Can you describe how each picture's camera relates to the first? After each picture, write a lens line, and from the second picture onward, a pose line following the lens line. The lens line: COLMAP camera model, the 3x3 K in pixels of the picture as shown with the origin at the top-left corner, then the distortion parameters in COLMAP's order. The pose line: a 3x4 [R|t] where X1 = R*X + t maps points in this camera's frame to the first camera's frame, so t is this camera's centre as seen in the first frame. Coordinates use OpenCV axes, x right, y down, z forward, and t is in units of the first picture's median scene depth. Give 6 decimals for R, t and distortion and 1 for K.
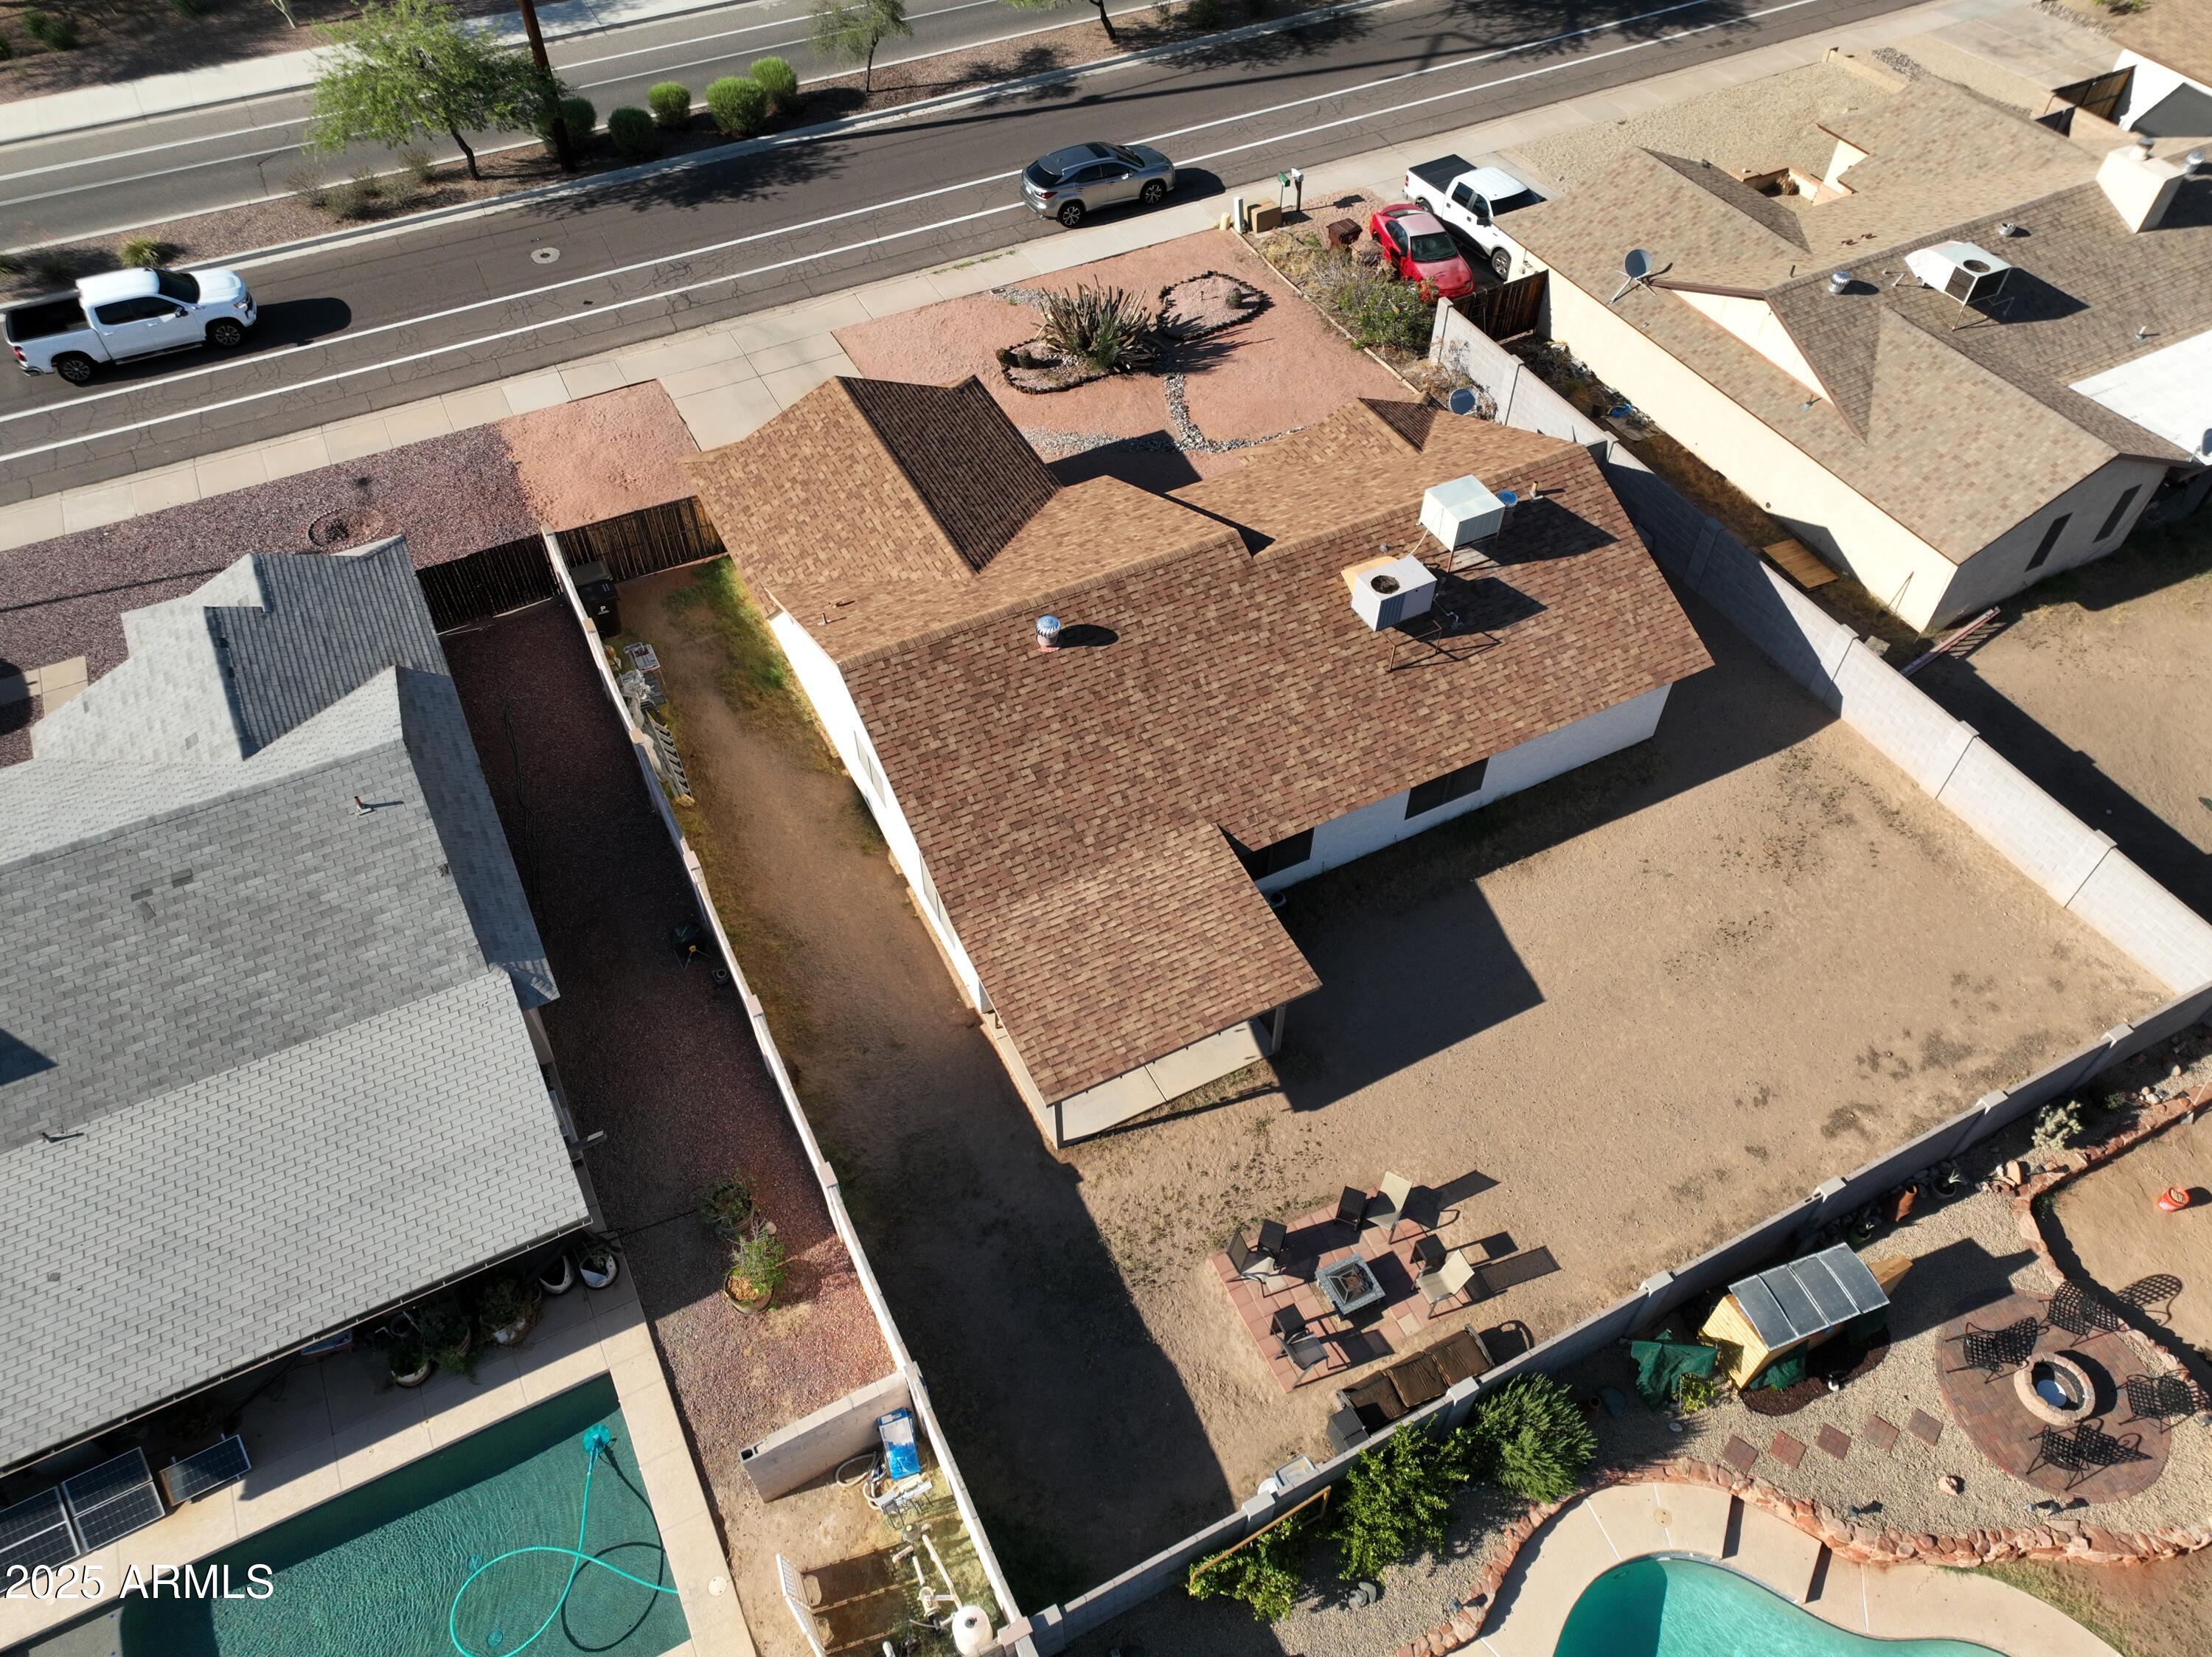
lens RADIAL K [[1561.7, 0, 1108.6], [0, 1561.7, 828.8], [0, 0, 1]] dist [-0.005022, 0.025039]
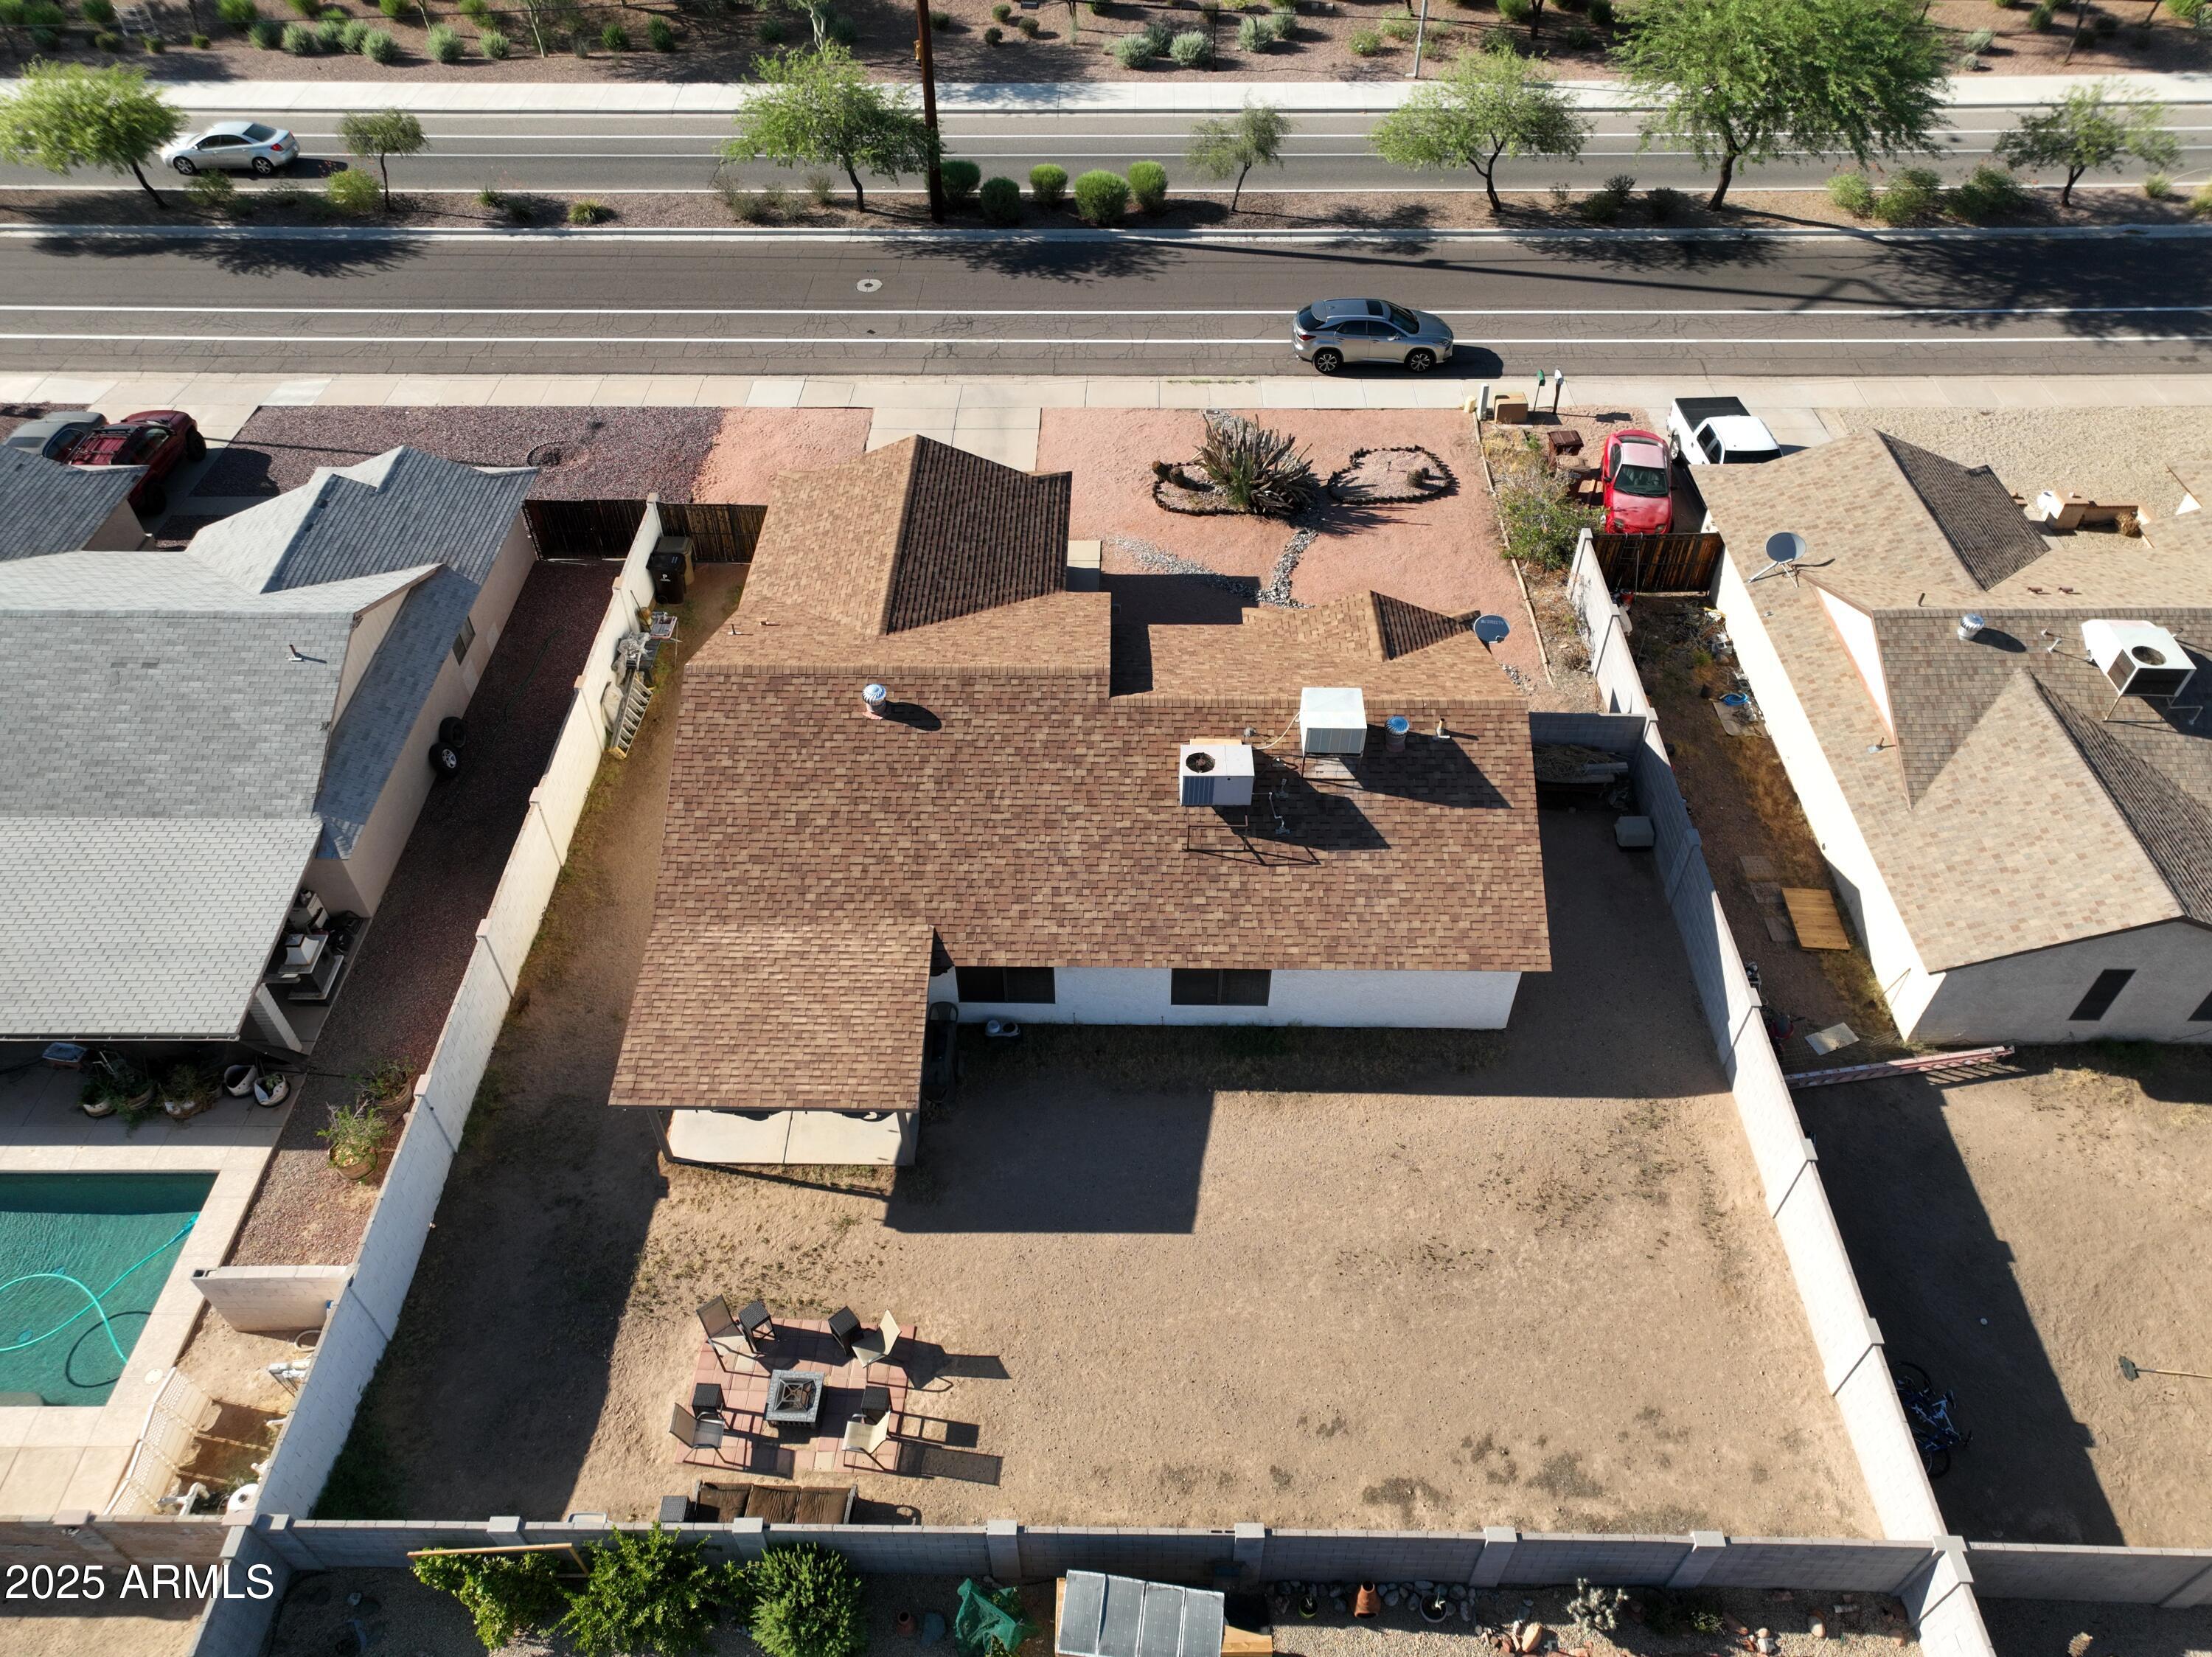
lens RADIAL K [[1561.7, 0, 1107.5], [0, 1561.7, 827.2], [0, 0, 1]] dist [-0.005022, 0.025039]
pose [[0.884504, 0.330844, -0.328929, 0.425877], [-0.352466, 0.935802, -0.006547, -0.085838], [0.305646, 0.121727, 0.944332, 0.068304]]
